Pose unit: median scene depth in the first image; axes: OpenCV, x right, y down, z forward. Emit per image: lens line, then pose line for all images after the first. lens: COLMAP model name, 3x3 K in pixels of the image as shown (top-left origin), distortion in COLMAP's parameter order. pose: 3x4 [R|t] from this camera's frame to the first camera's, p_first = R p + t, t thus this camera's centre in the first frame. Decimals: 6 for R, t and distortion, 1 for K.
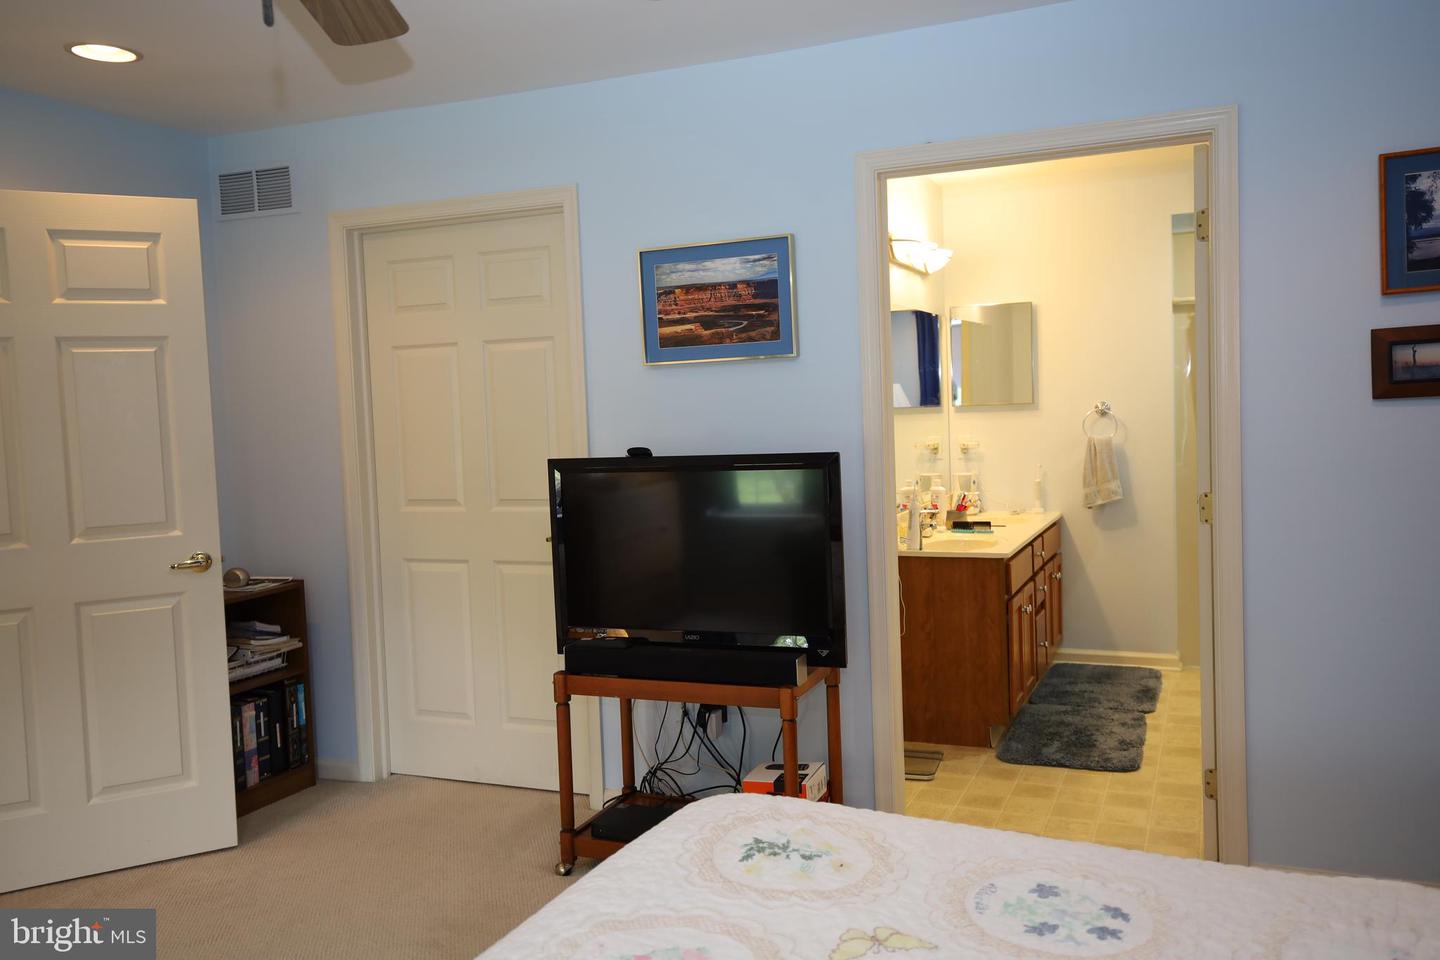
lens RADIAL K [[1216.8, 0, 721.2], [0, 1216.8, 476.5], [0, 0, 1]] dist [0.001858, -0.000845]
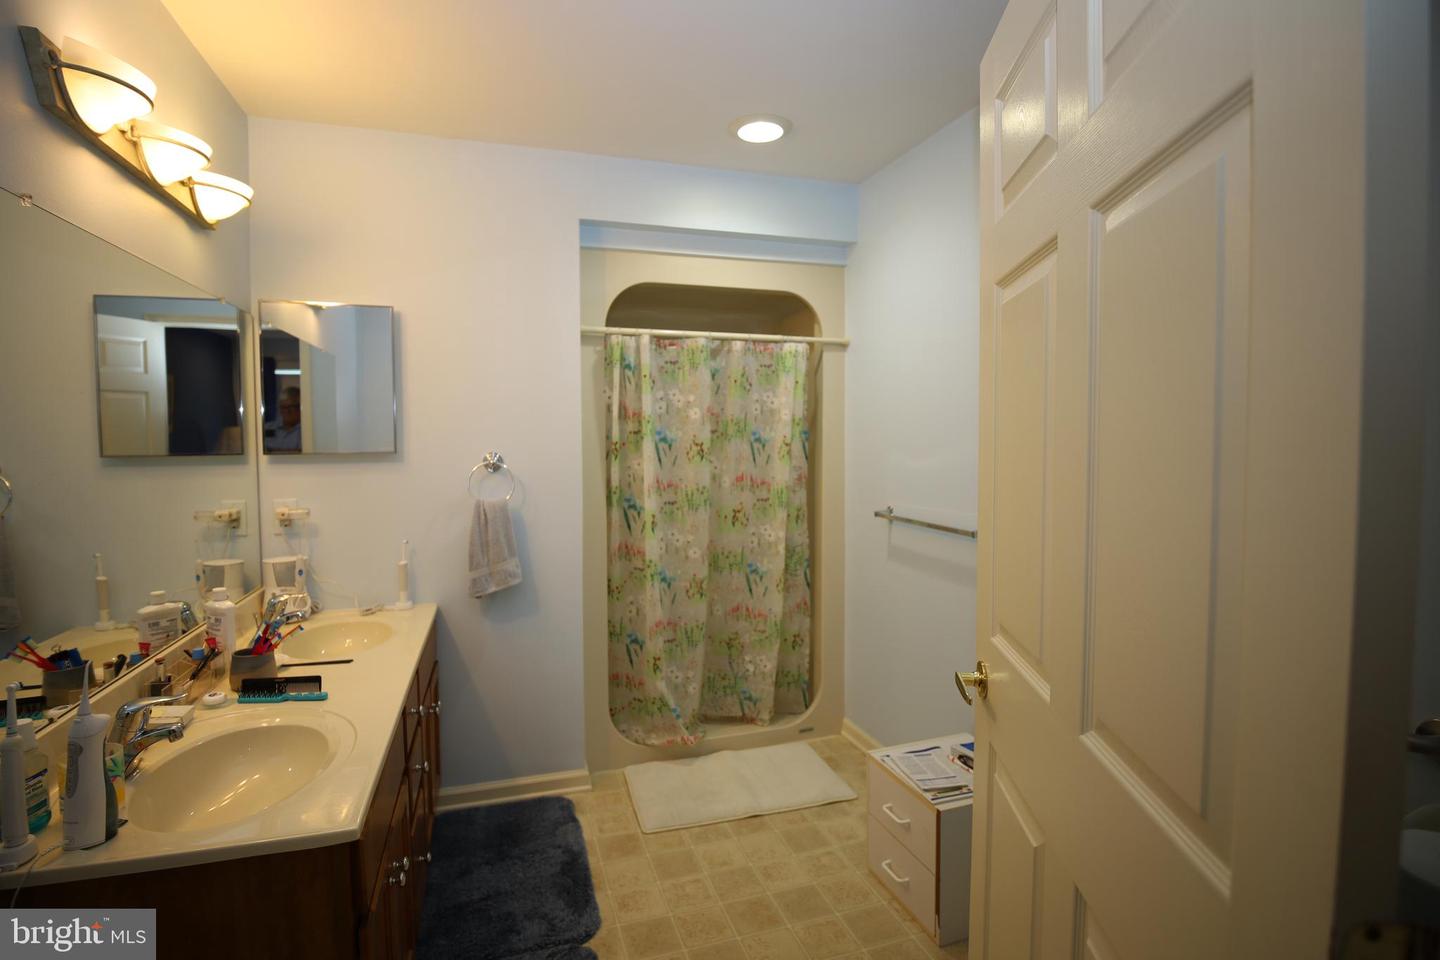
lens RADIAL K [[708.1, 0, 722.2], [0, 708.1, 471.8], [0, 0, 1]] dist [-0.025594, 0.000303]
pose [[0.759898, 0.001622, 0.650041, 0.138302], [0.017736, 0.999573, -0.023226, -0.037013], [-0.649801, 0.029179, 0.759544, 0.579940]]
